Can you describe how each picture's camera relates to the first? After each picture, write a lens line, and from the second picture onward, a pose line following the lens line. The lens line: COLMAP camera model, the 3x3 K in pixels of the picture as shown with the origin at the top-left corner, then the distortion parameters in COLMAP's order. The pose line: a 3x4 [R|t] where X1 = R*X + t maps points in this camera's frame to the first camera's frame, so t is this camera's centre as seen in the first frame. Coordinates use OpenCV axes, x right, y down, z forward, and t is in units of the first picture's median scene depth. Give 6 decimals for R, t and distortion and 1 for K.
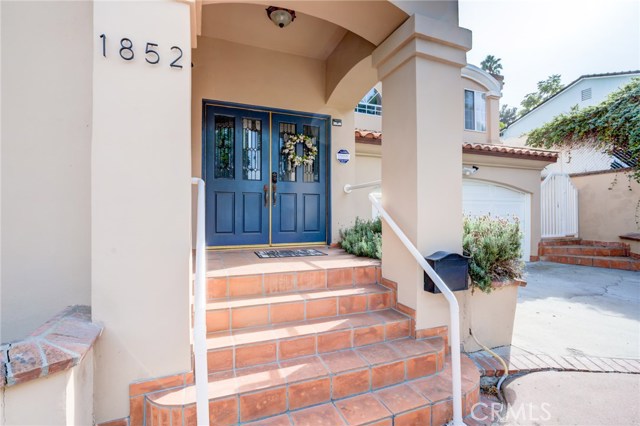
lens RADIAL K [[297.8, 0, 320.2], [0, 297.8, 210.6], [0, 0, 1]] dist [-0.012386, 0.000669]
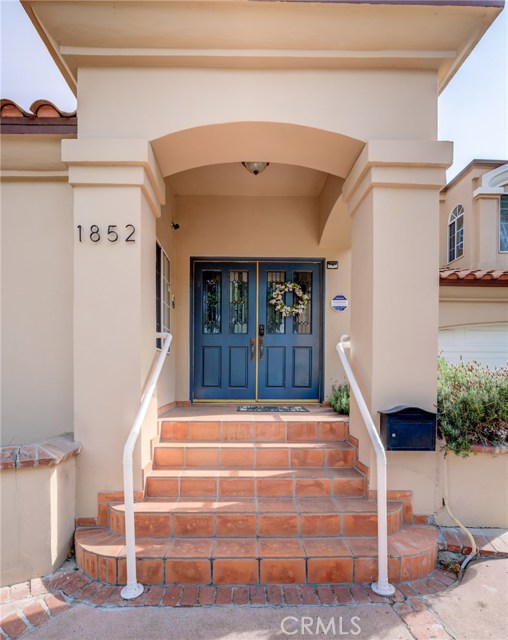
lens RADIAL K [[356.6, 0, 246.2], [0, 356.6, 378.3], [0, 0, 1]] dist [-0.004970, -0.000956]
pose [[0.934582, 0.007568, -0.355666, 0.335597], [-0.001237, 0.999837, 0.018024, 0.036857], [0.355745, -0.016405, 0.934439, -0.146416]]
